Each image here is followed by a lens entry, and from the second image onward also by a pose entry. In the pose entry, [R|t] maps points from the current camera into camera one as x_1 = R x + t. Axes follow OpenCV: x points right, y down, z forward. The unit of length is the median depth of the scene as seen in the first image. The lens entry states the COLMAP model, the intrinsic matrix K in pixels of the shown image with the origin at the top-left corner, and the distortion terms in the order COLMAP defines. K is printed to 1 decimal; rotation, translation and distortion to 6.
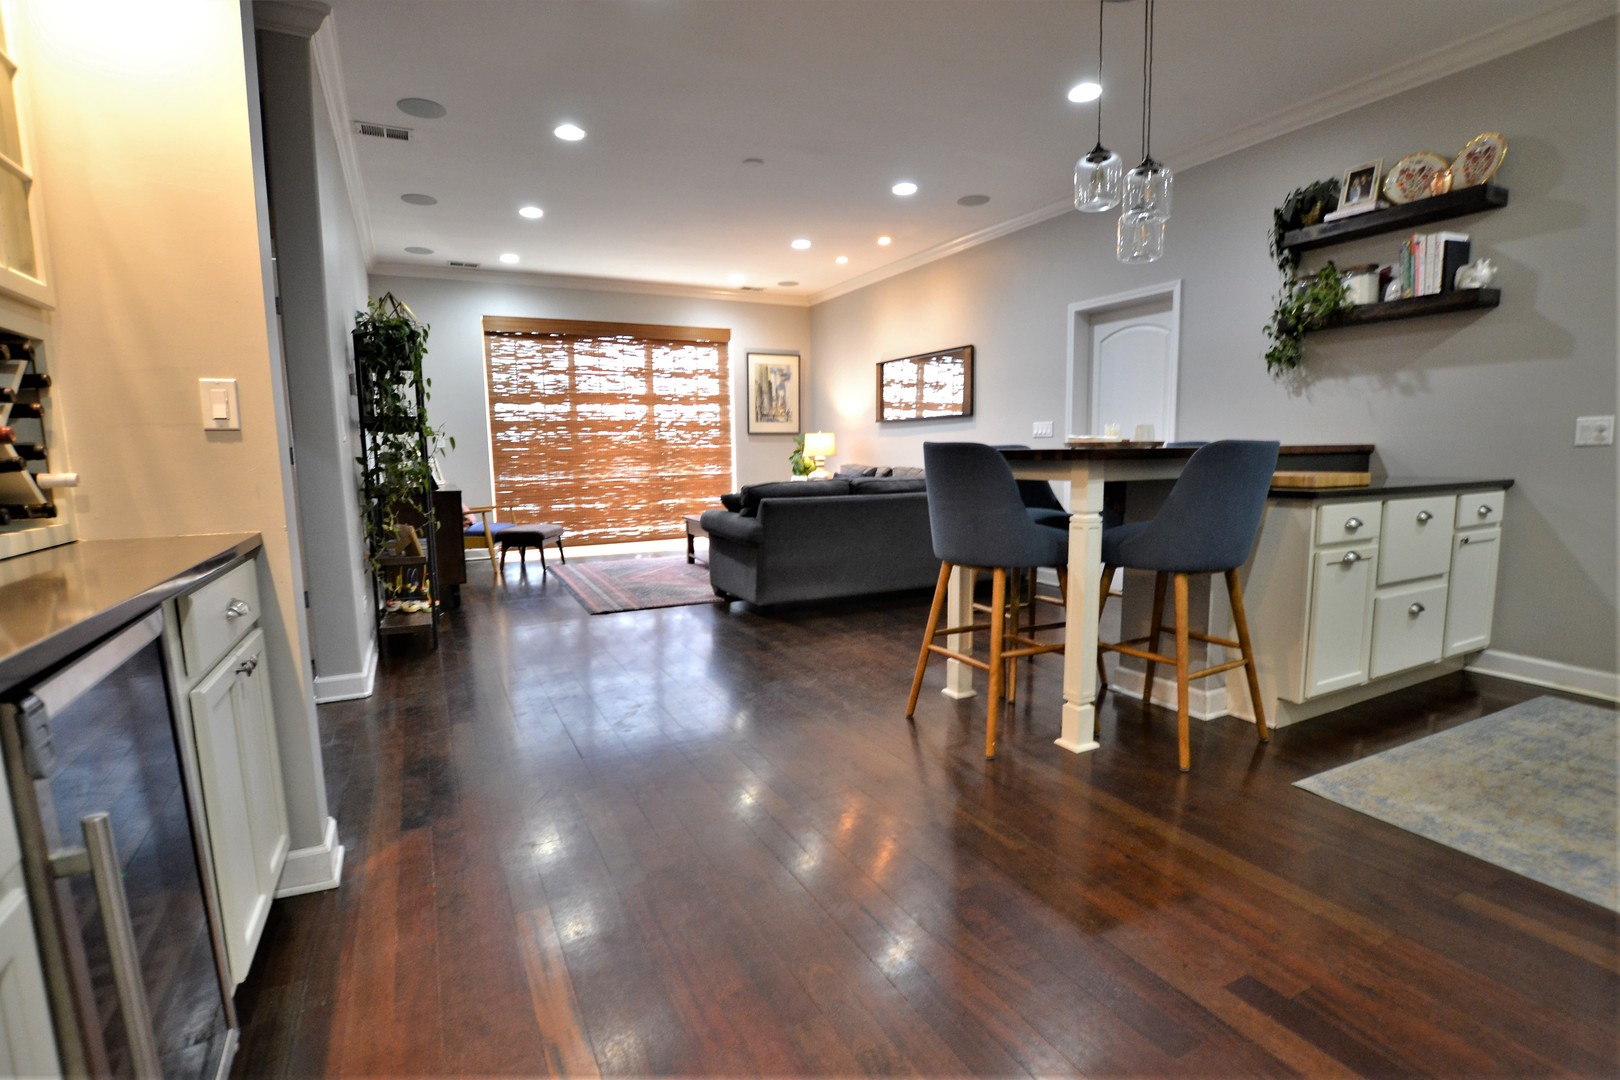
lens RADIAL K [[755.0, 0, 806.5], [0, 755.0, 552.2], [0, 0, 1]] dist [-0.030869, -0.000256]
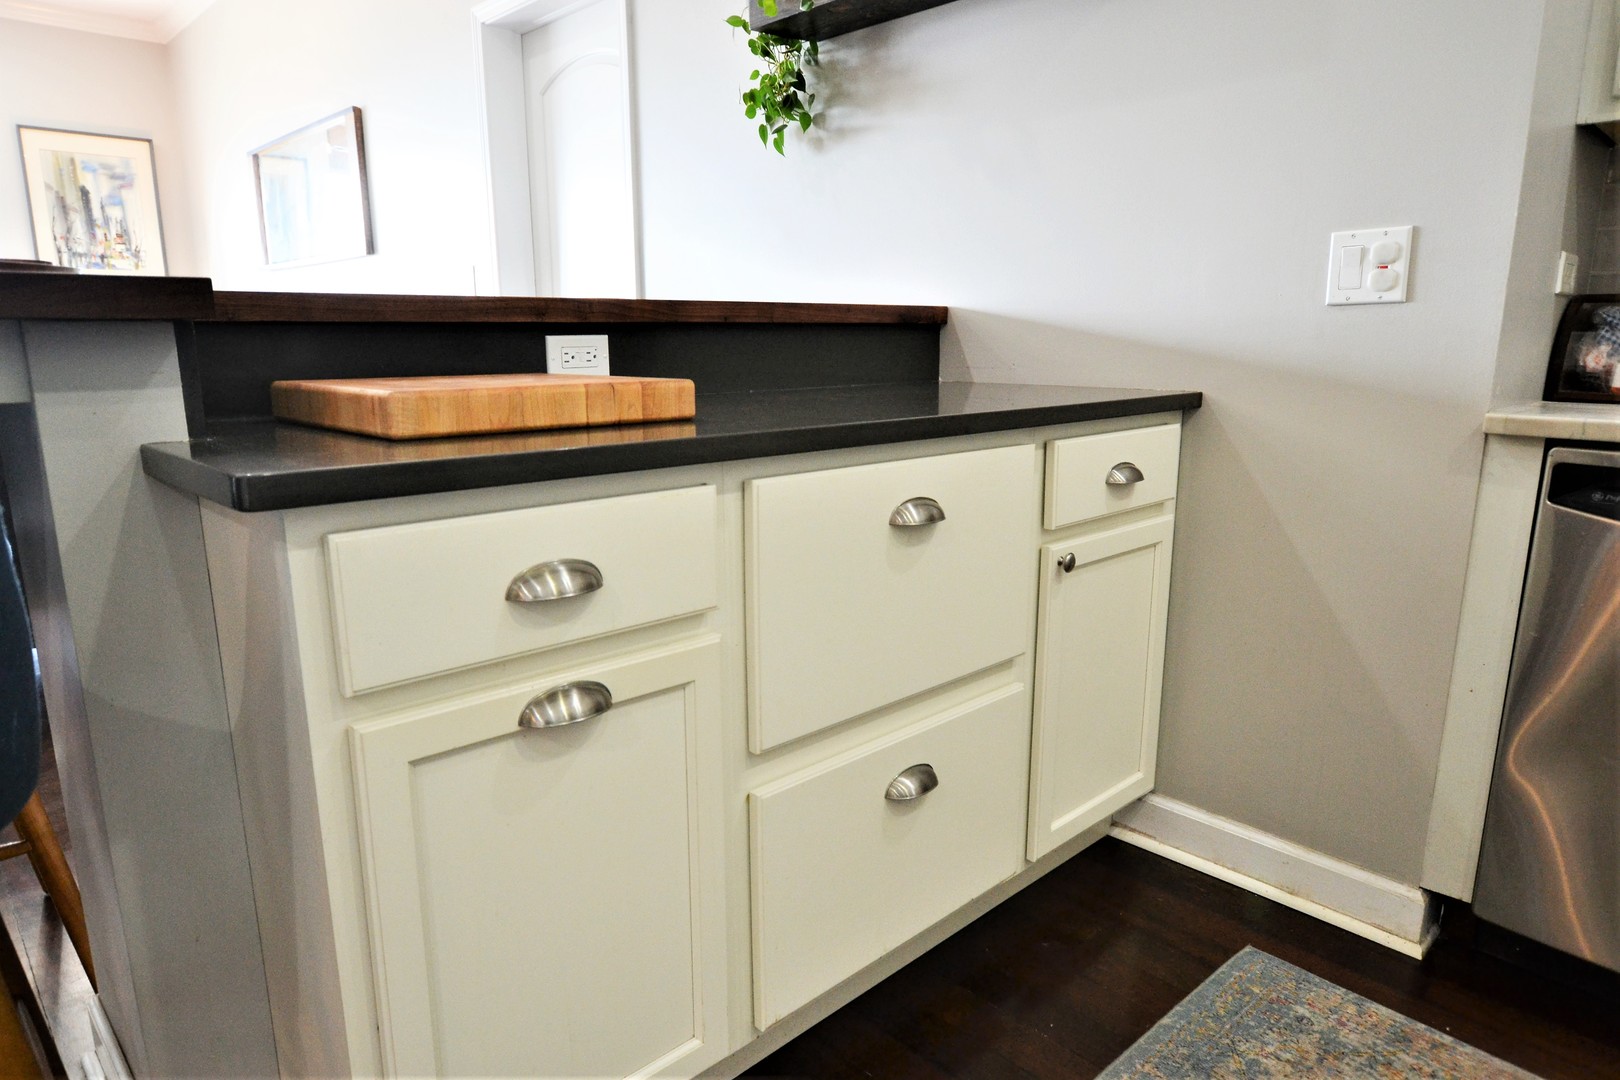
lens RADIAL K [[992.0, 0, 812.0], [0, 992.0, 554.0], [0, 0, 1]] dist [-0.014400, 0.002774]
pose [[0.956337, -0.047717, 0.288343, 0.528800], [0.024114, 0.996101, 0.084862, -0.054937], [-0.291268, -0.074204, 0.953759, 0.474255]]
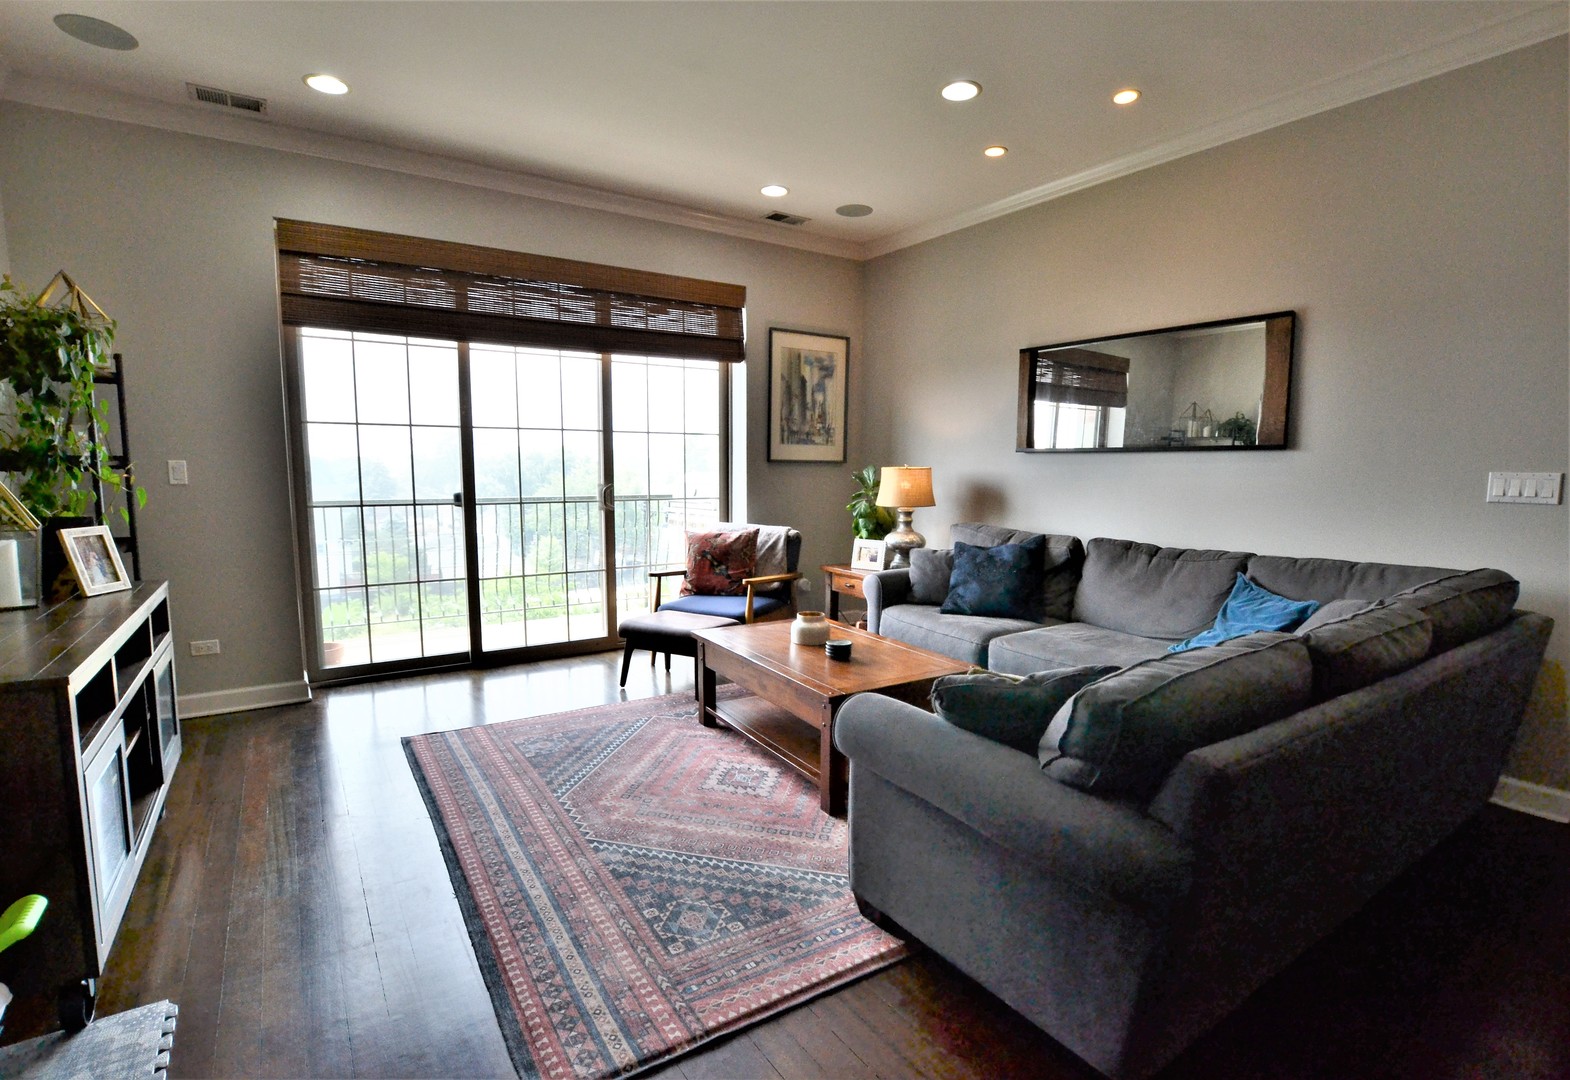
lens RADIAL K [[761.6, 0, 811.0], [0, 761.6, 547.0], [0, 0, 1]] dist [-0.025687, -0.000174]
pose [[0.990989, 0.007141, 0.133753, -0.296149], [-0.003548, 0.999627, -0.027080, -0.174354], [-0.133896, 0.026361, 0.990645, 0.939654]]
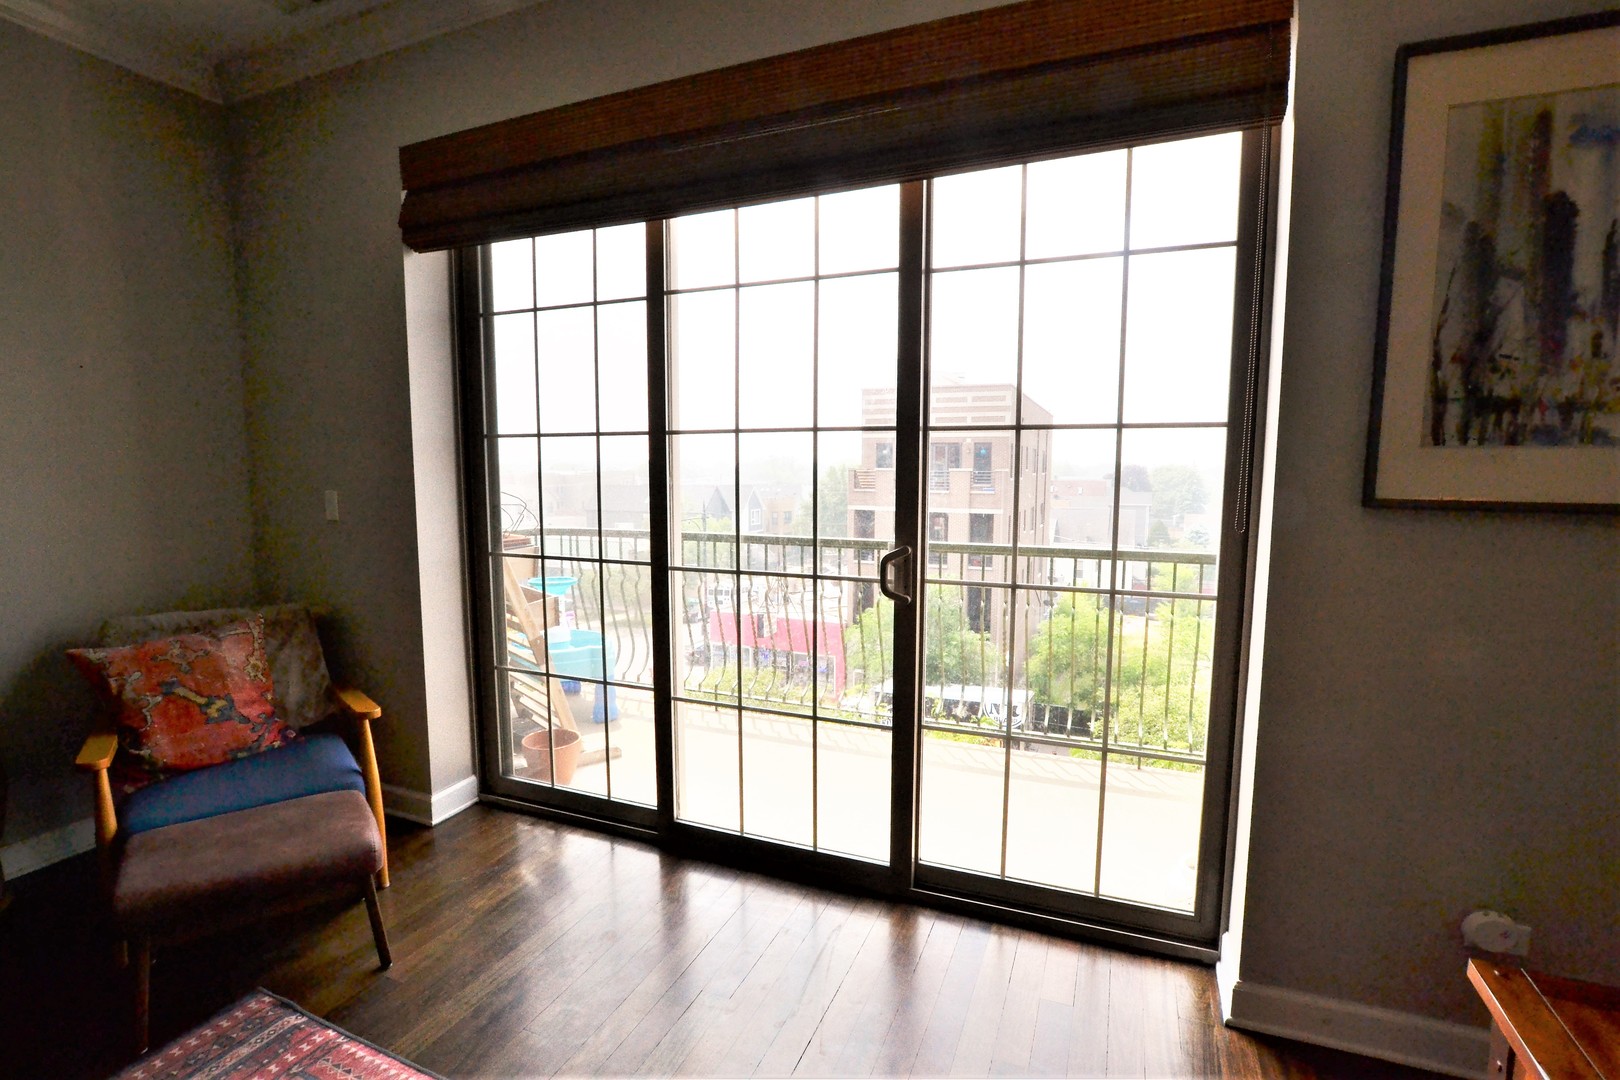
lens RADIAL K [[789.7, 0, 810.0], [0, 789.7, 540.0], [0, 0, 1]] dist [-0.012388, 0.000292]
pose [[0.637470, 0.094204, -0.764695, -0.038321], [-0.113310, 0.993168, 0.027891, -0.332186], [0.762098, 0.068868, 0.643789, 1.844939]]
